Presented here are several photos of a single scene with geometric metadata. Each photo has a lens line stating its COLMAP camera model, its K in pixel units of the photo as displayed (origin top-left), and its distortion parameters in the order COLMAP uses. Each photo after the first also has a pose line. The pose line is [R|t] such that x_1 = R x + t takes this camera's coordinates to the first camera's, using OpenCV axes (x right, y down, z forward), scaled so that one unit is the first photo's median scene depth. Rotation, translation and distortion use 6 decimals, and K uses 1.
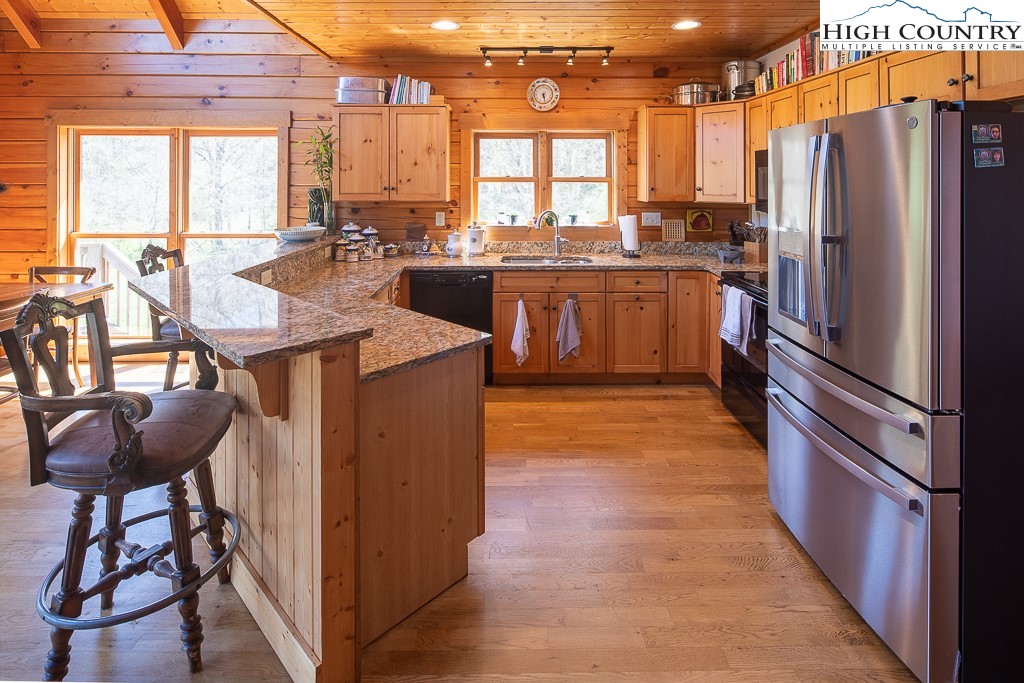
lens RADIAL K [[513.5, 0, 516.6], [0, 513.5, 178.4], [0, 0, 1]] dist [0.001167, -0.000059]
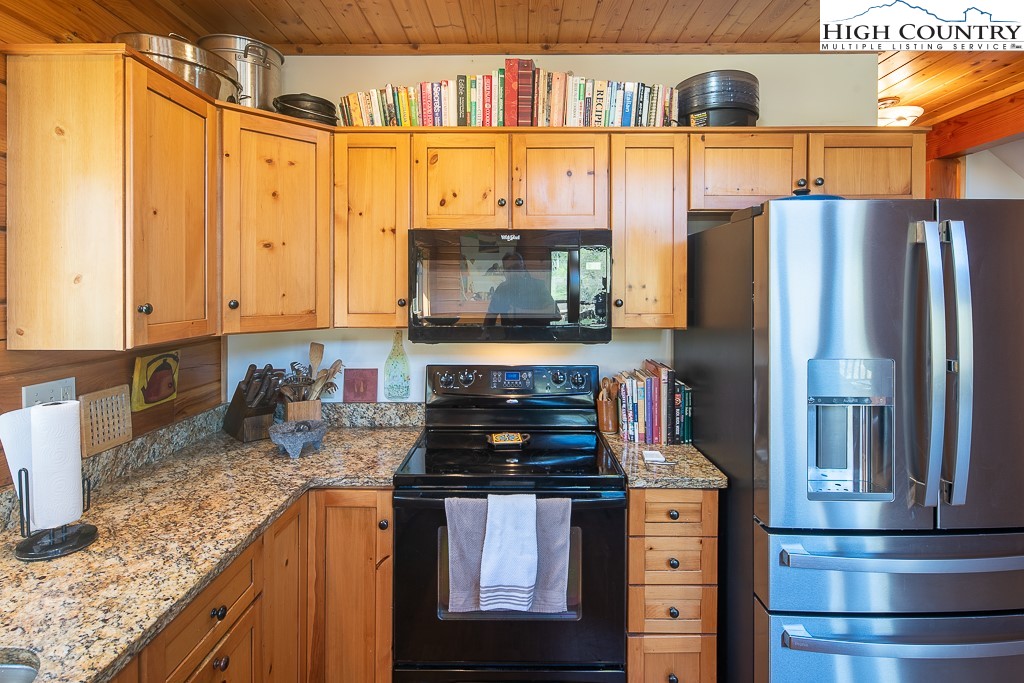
lens RADIAL K [[516.3, 0, 516.2], [0, 516.3, 287.4], [0, 0, 1]] dist [-0.001726, -0.000182]
pose [[0.015242, -0.005231, 0.999870, -0.063696], [-0.005534, 0.999971, 0.005315, 0.003233], [-0.999869, -0.005614, 0.015212, 0.730852]]
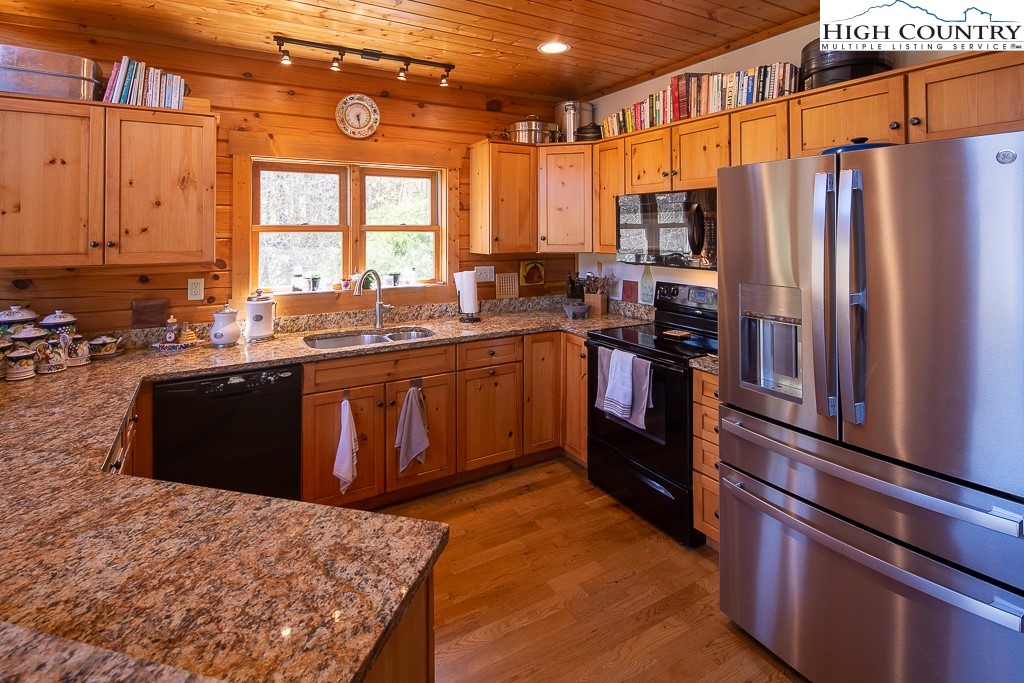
lens RADIAL K [[503.6, 0, 508.9], [0, 503.6, 219.8], [0, 0, 1]] dist [0.000124, -0.000782]
pose [[0.869932, 0.004571, 0.493151, -0.124061], [0.002921, 0.999892, -0.014421, 0.001027], [-0.493164, 0.013985, 0.869824, 0.256342]]
